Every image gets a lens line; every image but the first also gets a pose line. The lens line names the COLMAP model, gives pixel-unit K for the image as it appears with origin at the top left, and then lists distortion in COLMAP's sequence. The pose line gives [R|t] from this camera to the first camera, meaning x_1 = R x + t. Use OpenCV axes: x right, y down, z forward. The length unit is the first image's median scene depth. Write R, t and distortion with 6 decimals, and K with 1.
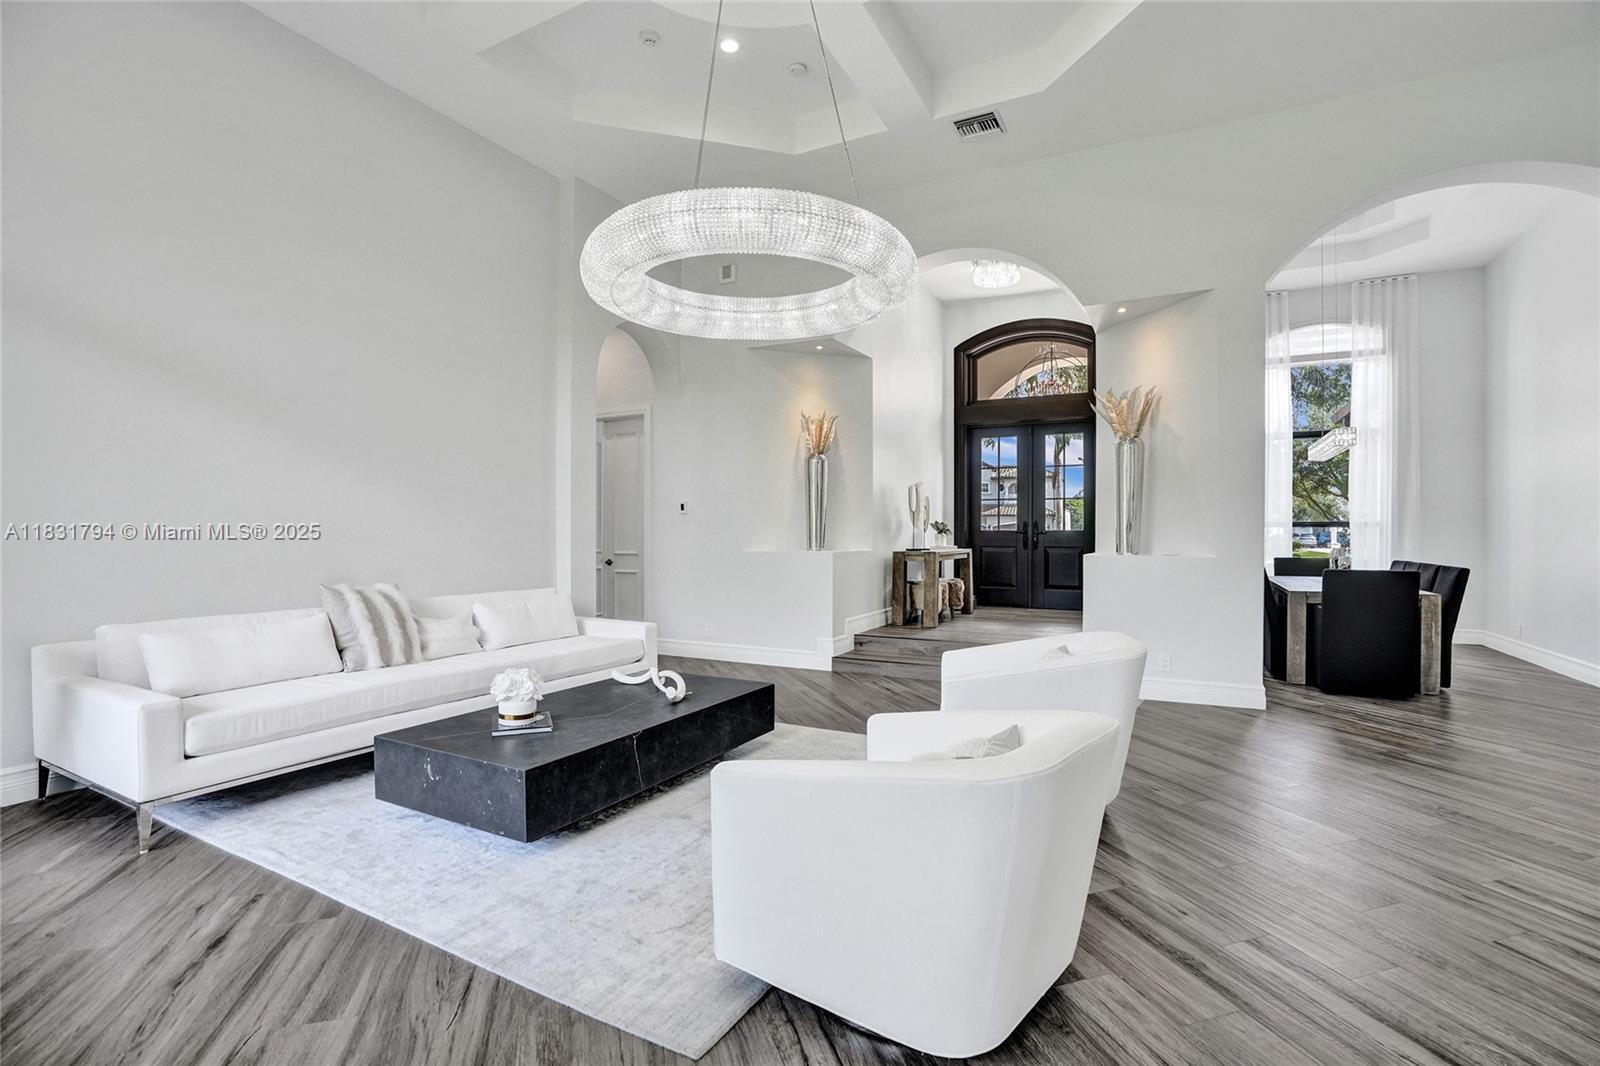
lens RADIAL K [[724.9, 0, 802.1], [0, 724.9, 535.9], [0, 0, 1]] dist [-0.062548, 0.020396]
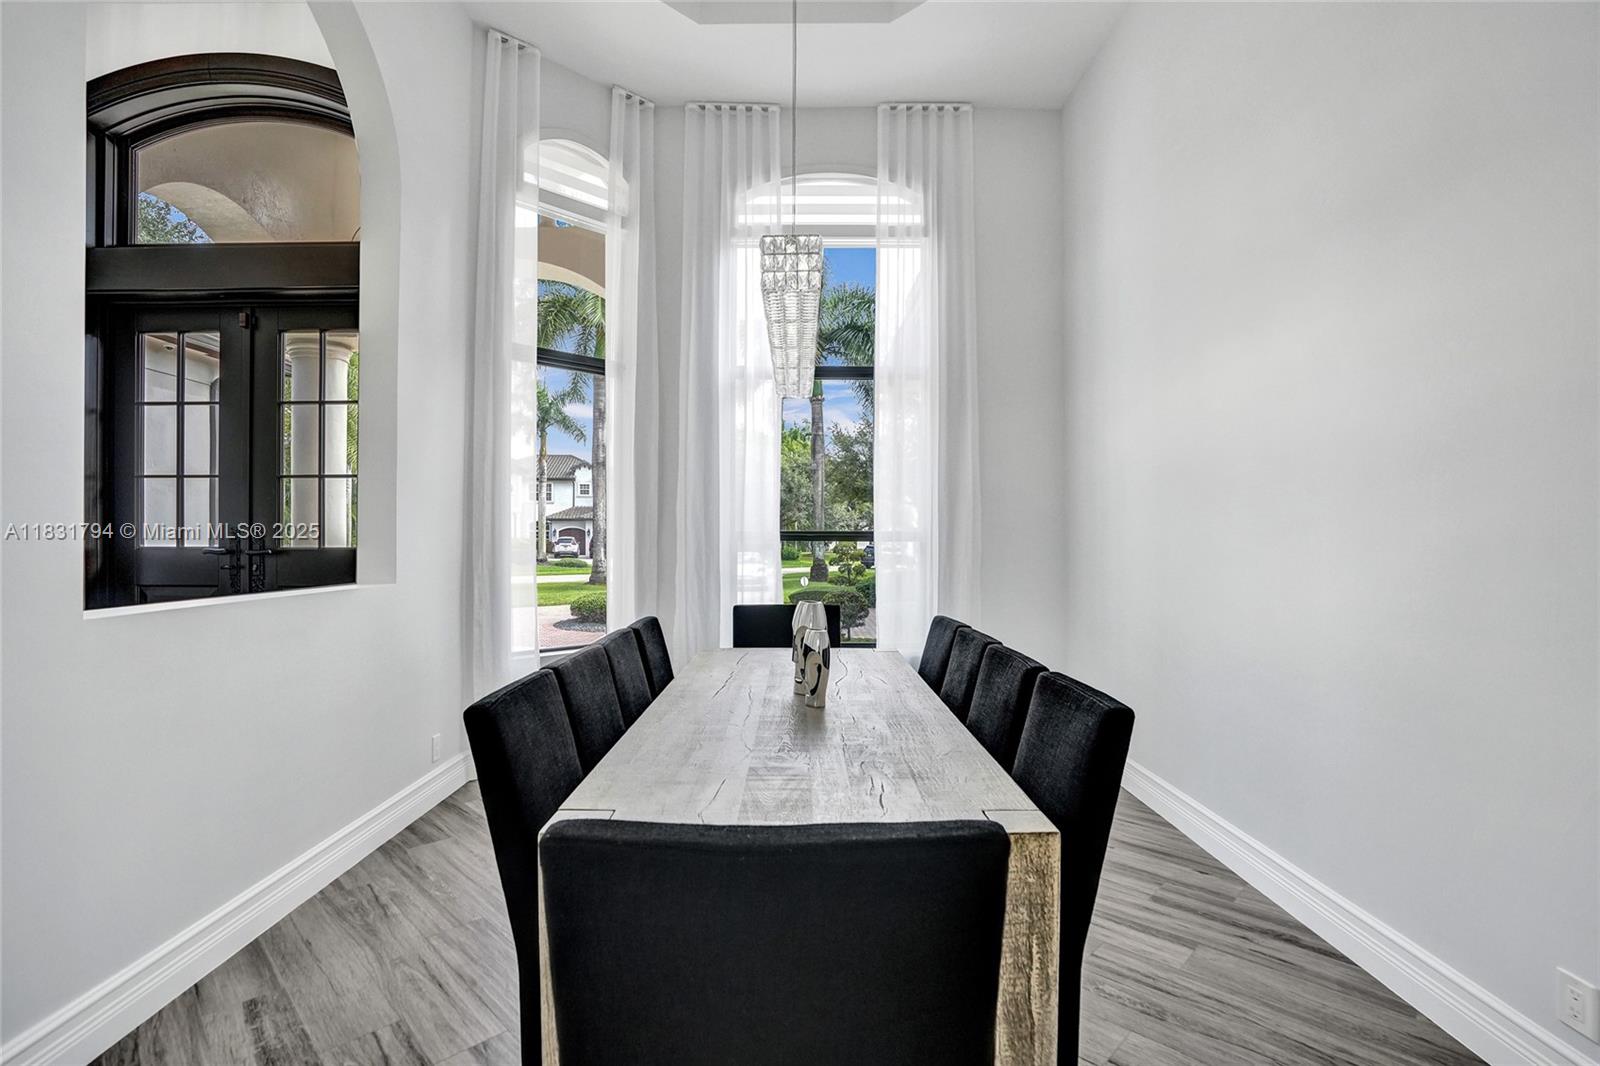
lens RADIAL K [[724.9, 0, 802.1], [0, 724.9, 535.9], [0, 0, 1]] dist [-0.062548, 0.020396]
pose [[0.881209, -0.001722, 0.472723, 0.465587], [0.004953, 0.999972, -0.005589, -0.014052], [-0.472701, 0.007267, 0.881193, 0.533330]]
